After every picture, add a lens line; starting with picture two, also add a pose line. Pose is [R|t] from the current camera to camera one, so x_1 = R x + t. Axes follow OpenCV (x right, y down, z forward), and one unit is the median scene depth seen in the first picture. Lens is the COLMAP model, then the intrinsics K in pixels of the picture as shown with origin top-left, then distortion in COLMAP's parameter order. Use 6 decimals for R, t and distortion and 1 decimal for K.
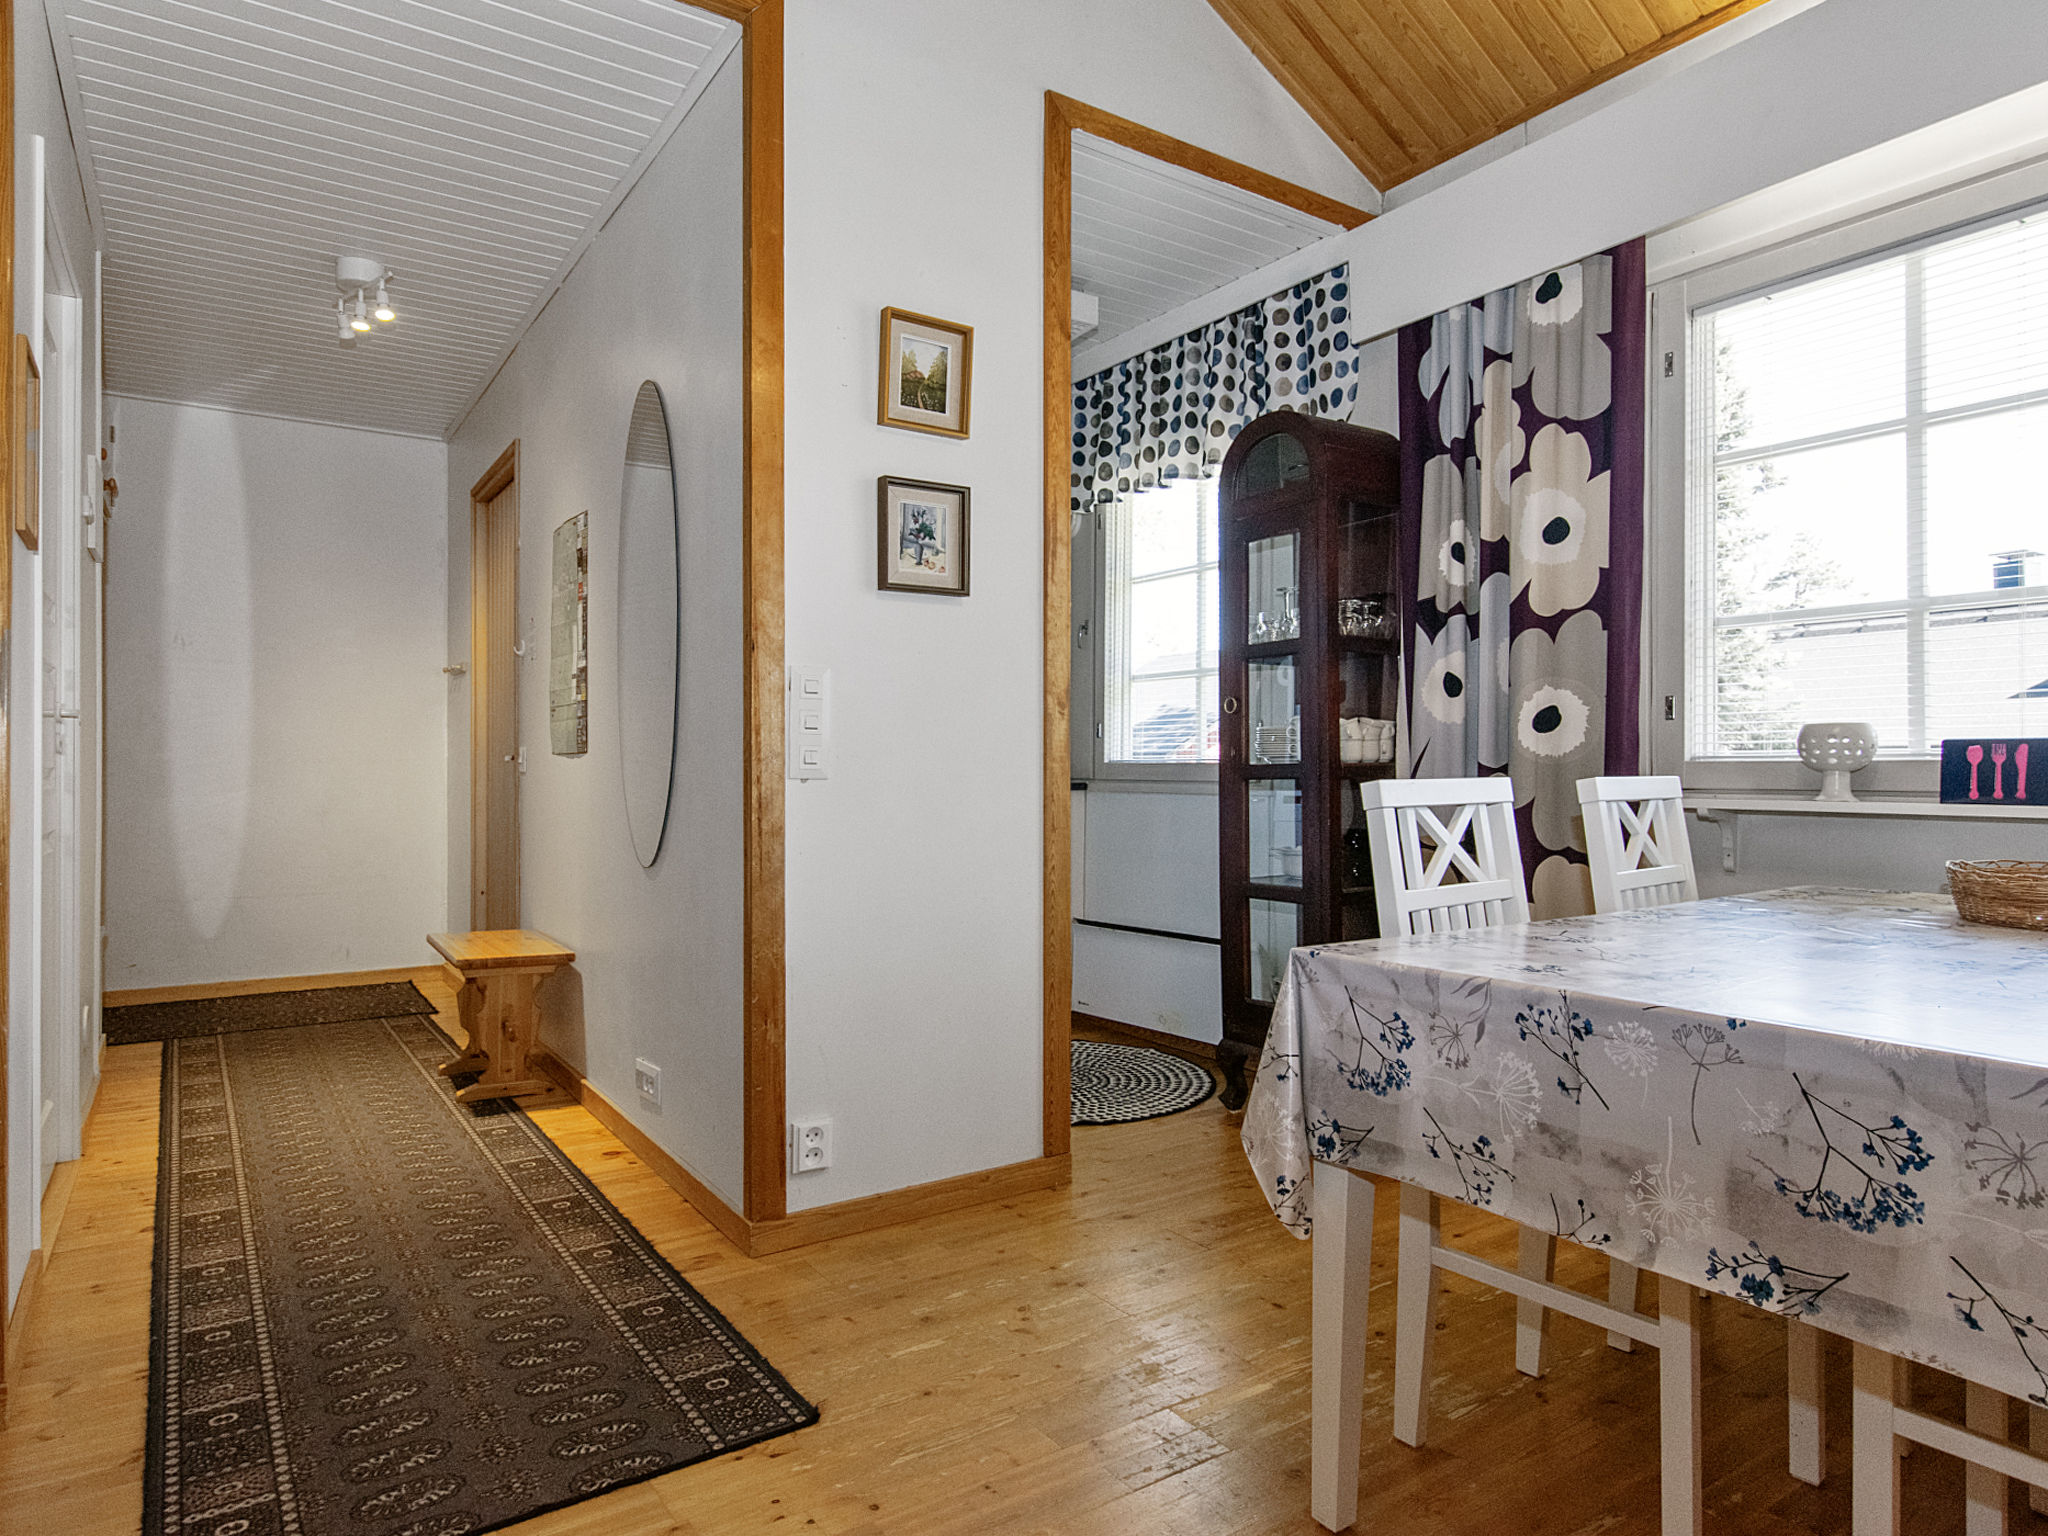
lens RADIAL K [[1213.8, 0, 977.2], [0, 1213.8, 766.0], [0, 0, 1]] dist [0.006078, 0.002990]
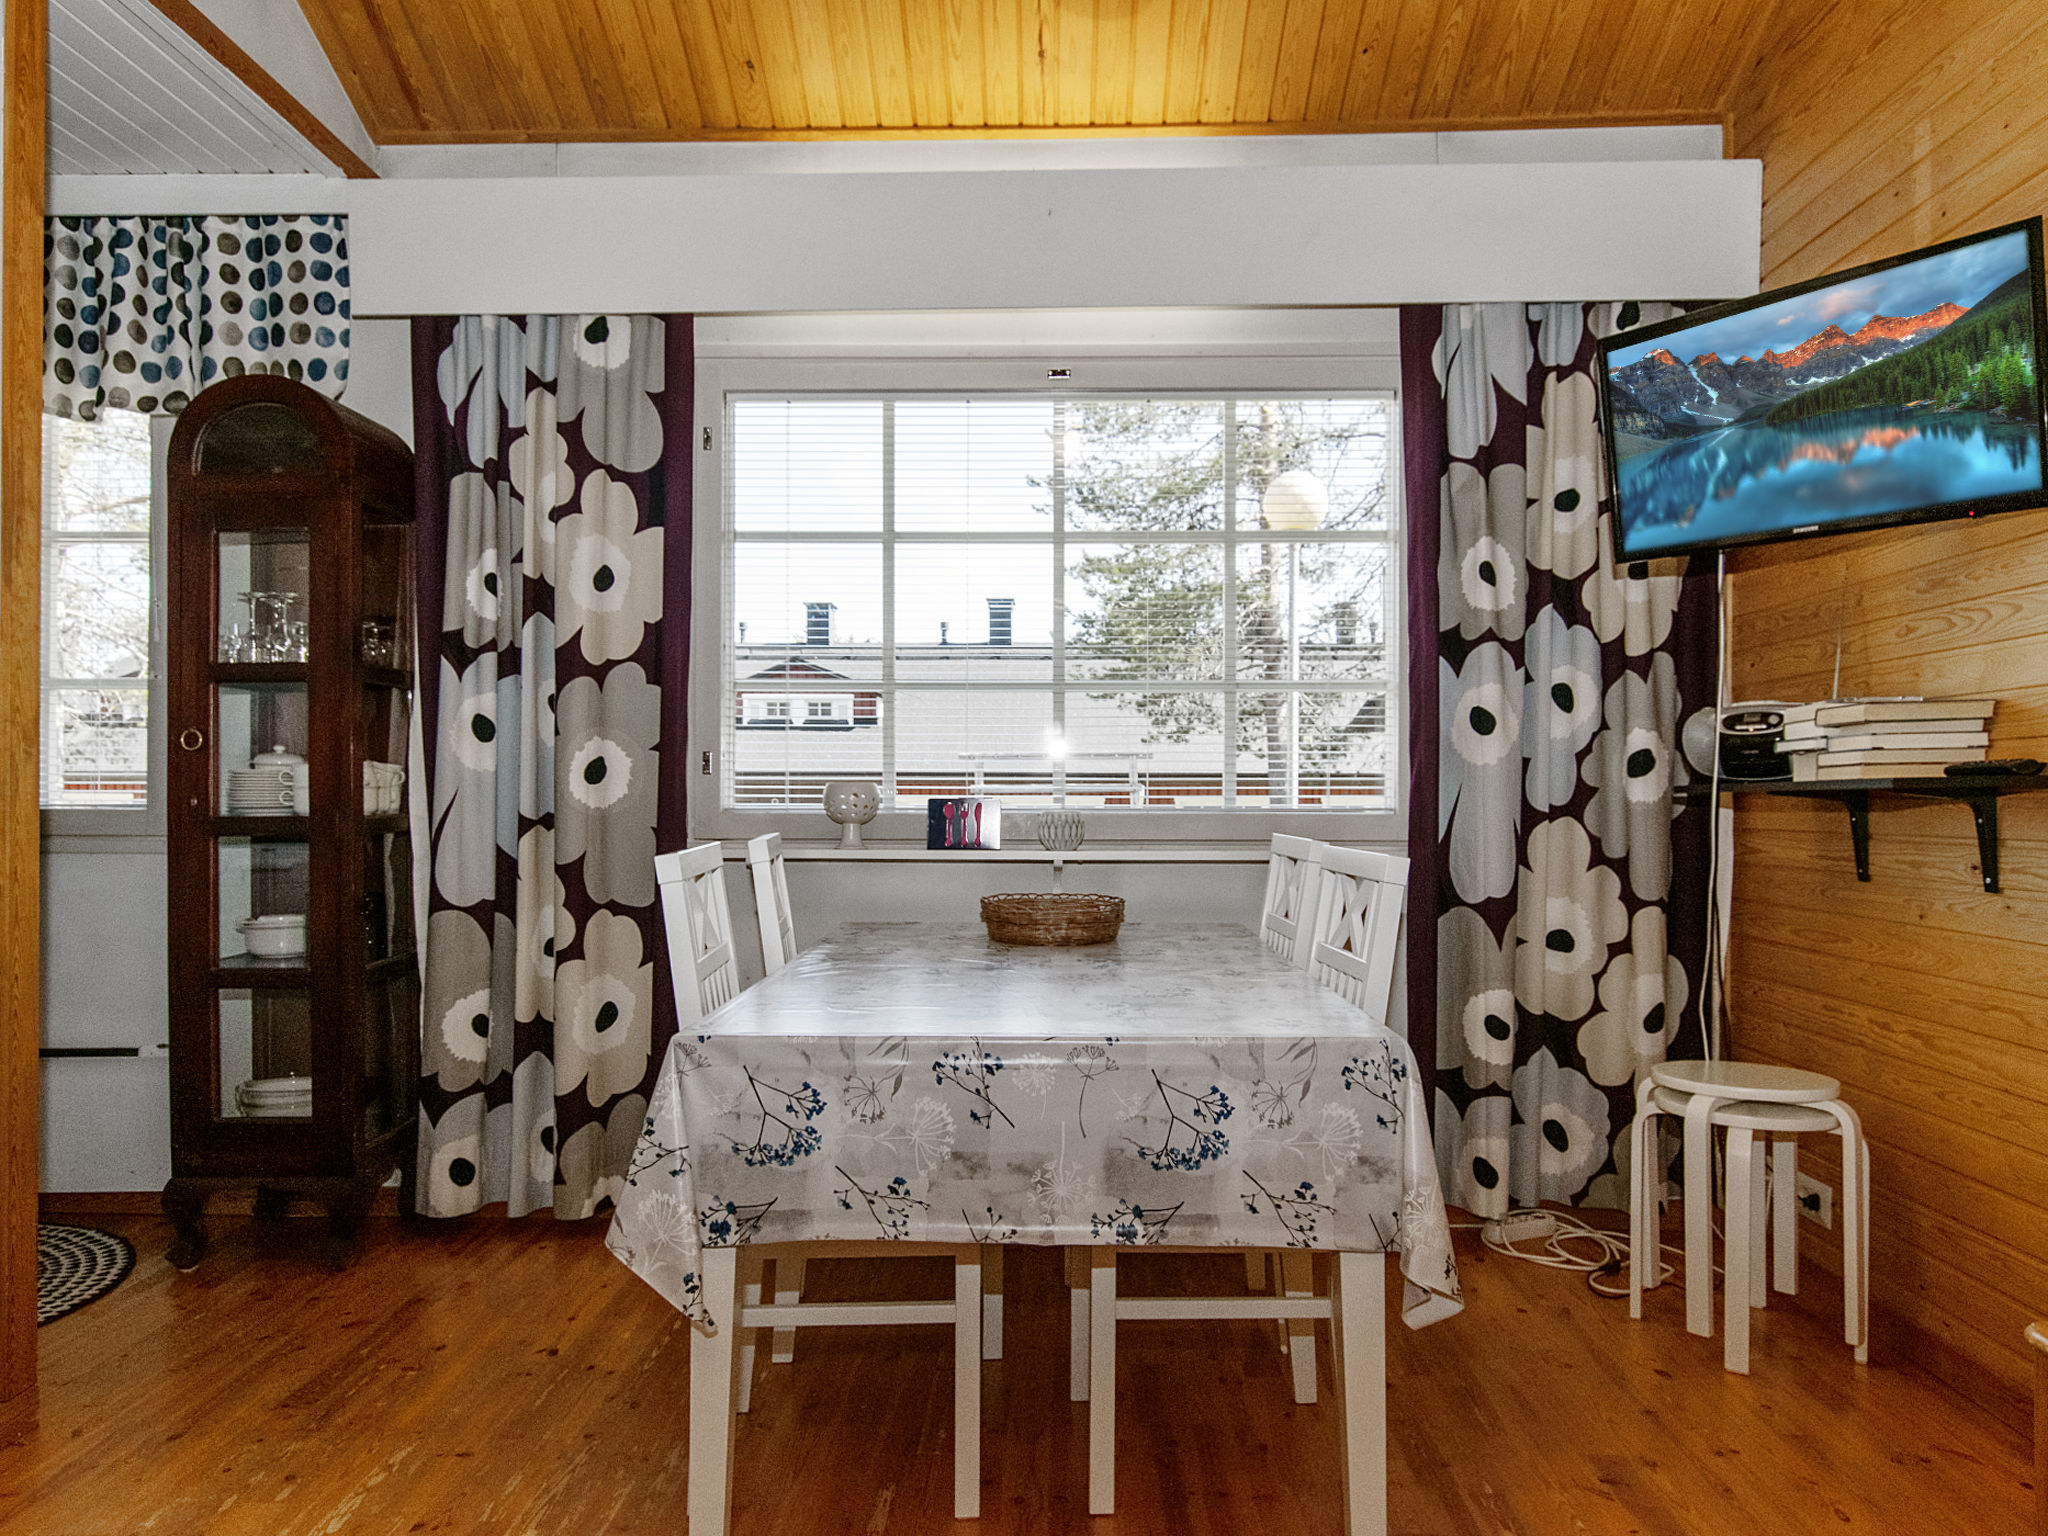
lens RADIAL K [[1402.6, 0, 1021.1], [0, 1402.6, 790.2], [0, 0, 1]] dist [0.000512, 0.002170]
pose [[0.559664, 0.000415, 0.828720, -0.275271], [-0.003850, 0.999990, 0.002099, -0.025986], [-0.828711, -0.004366, 0.559660, 0.084687]]
